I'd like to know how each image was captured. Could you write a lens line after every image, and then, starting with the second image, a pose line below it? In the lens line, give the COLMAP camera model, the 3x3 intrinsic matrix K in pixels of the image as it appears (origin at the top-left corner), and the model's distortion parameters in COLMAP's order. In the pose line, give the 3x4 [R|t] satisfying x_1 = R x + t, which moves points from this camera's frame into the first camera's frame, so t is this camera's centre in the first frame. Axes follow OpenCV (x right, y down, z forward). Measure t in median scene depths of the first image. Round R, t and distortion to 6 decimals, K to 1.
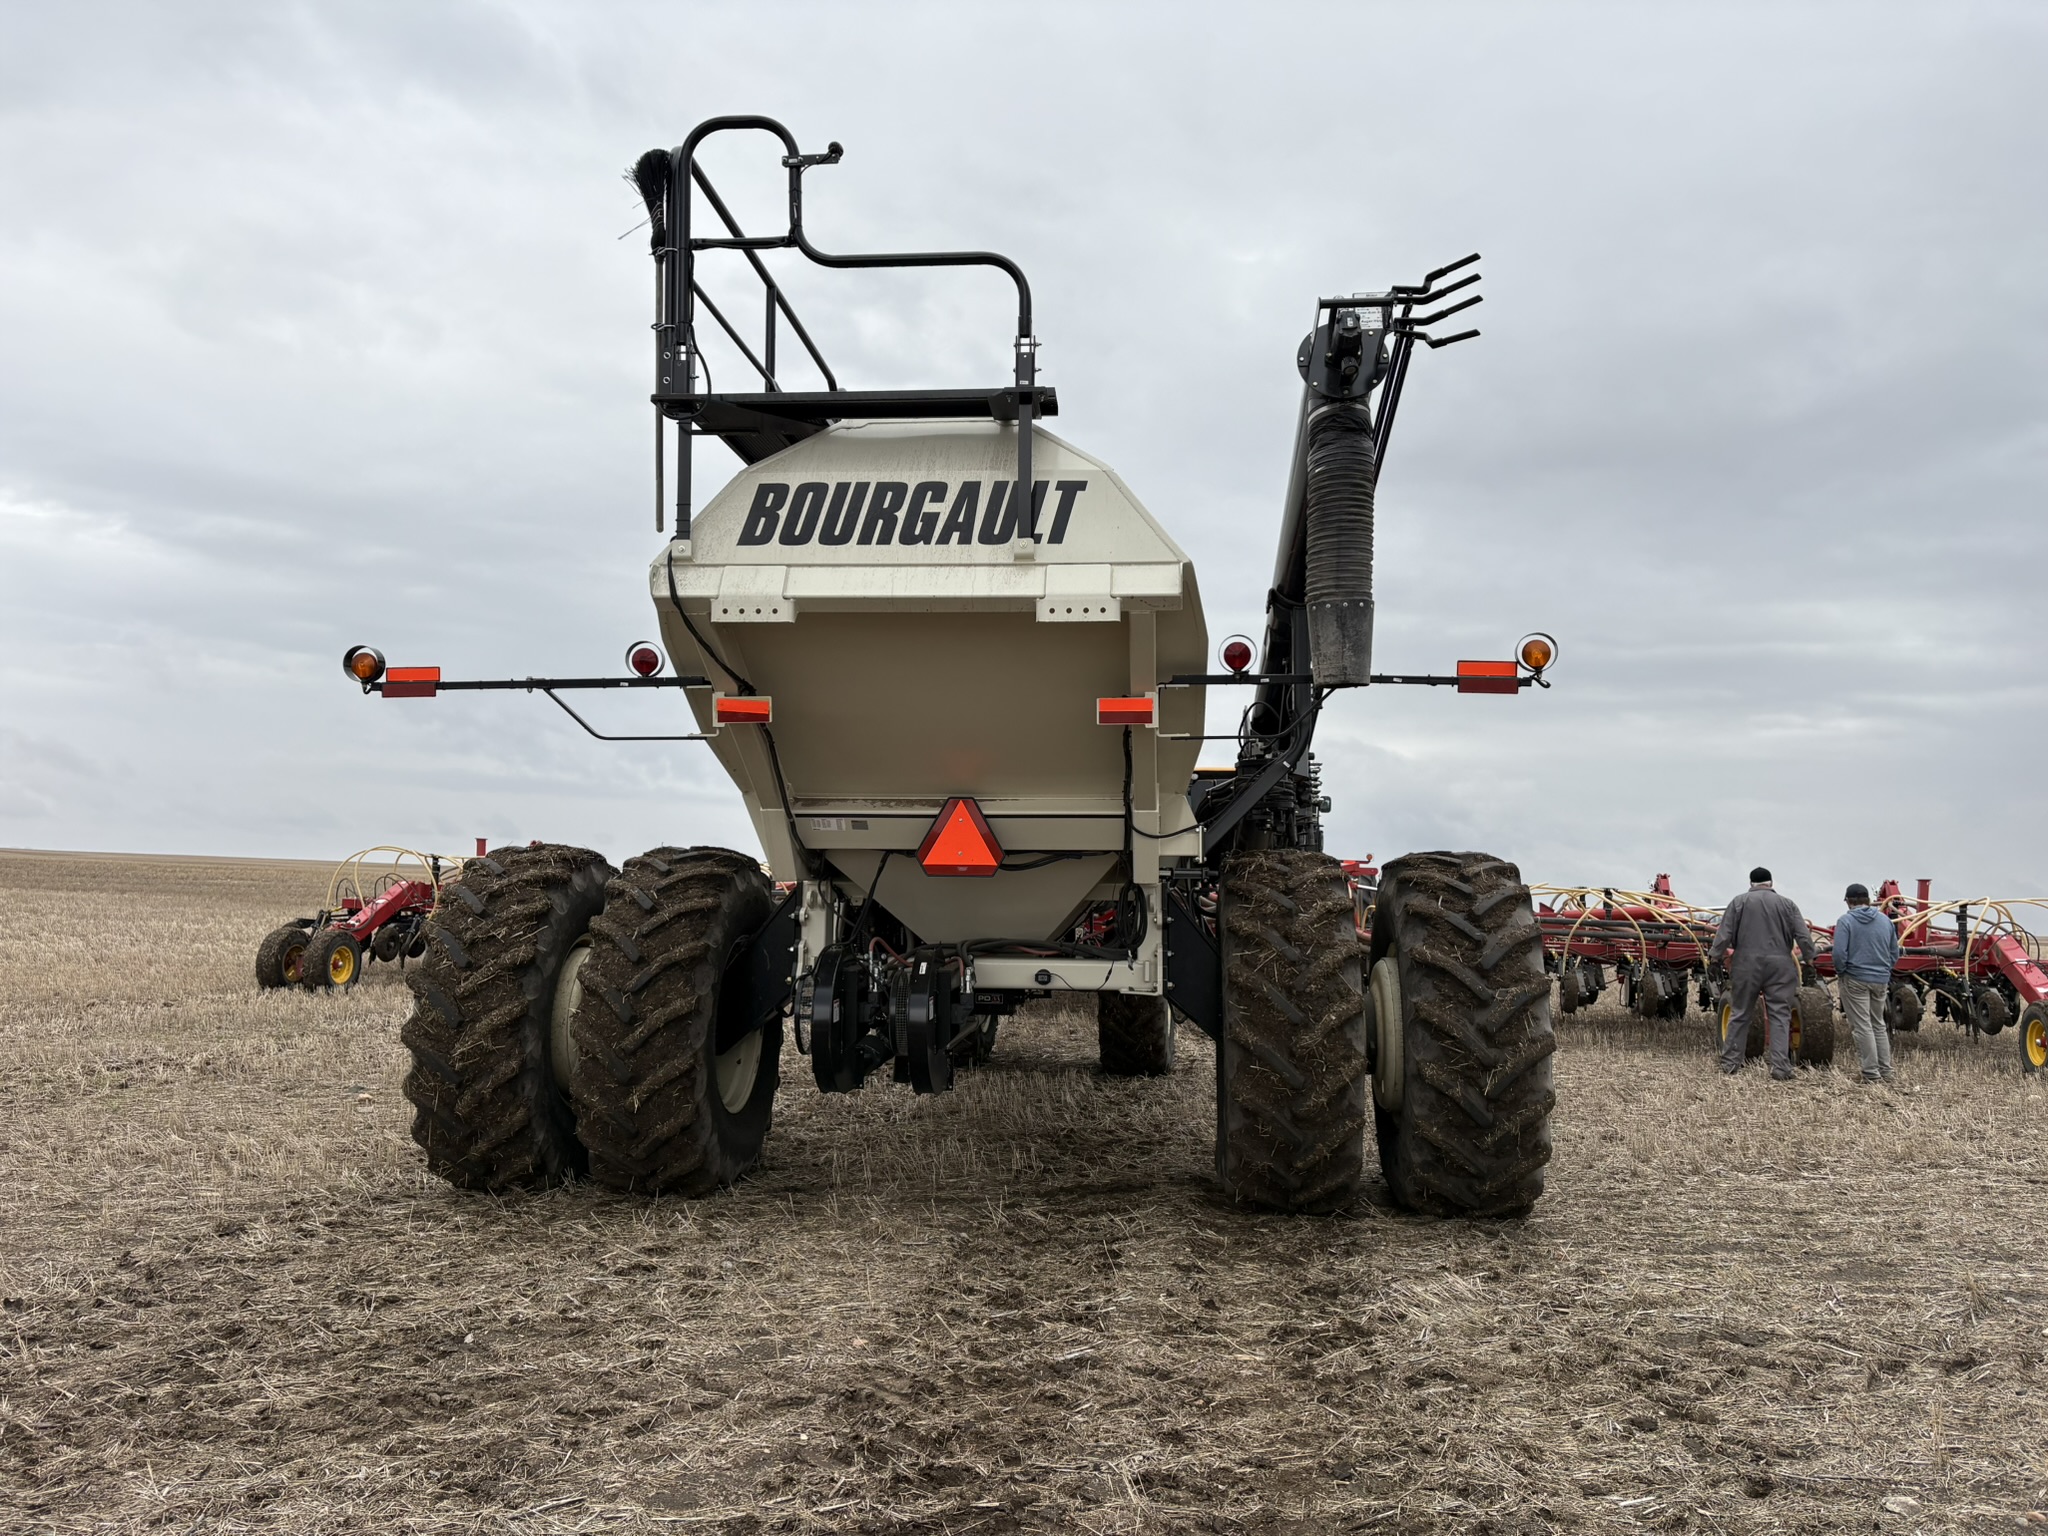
lens RADIAL K [[1542.5, 0, 1034.9], [0, 1542.5, 783.6], [0, 0, 1]] dist [0.033938, 0.000217]
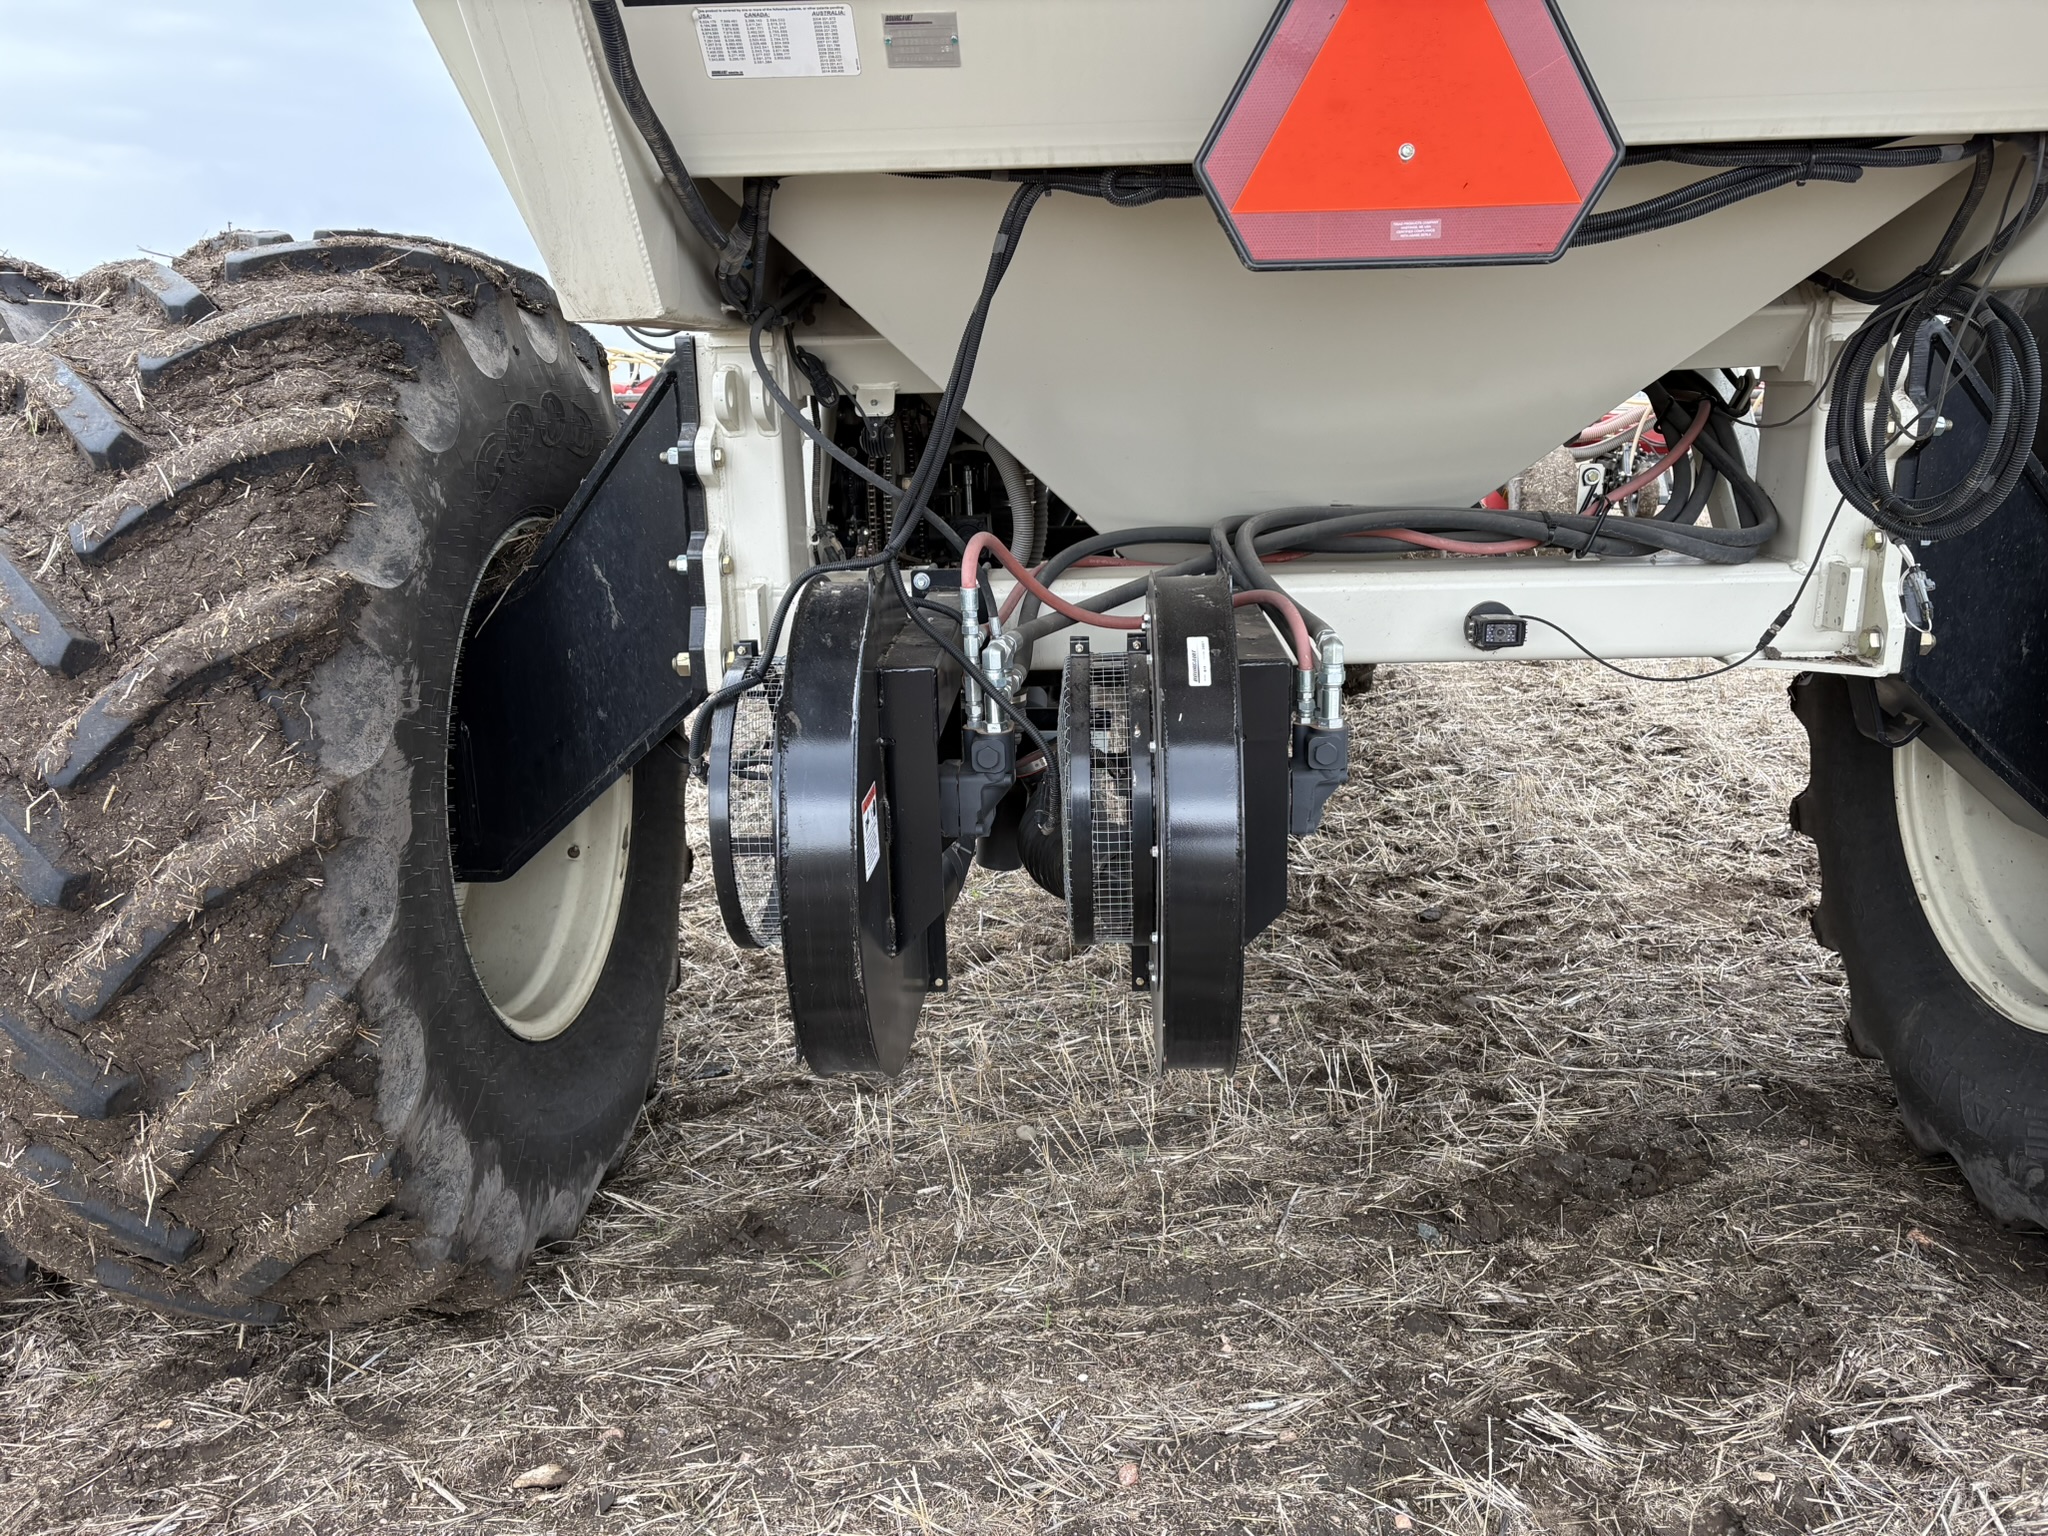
lens RADIAL K [[1542.5, 0, 1034.9], [0, 1542.5, 783.6], [0, 0, 1]] dist [0.033938, 0.000217]
pose [[0.998076, -0.044747, 0.042918, -0.106330], [0.029011, 0.948791, 0.314570, 0.055546], [-0.054797, -0.312719, 0.948264, 0.718513]]
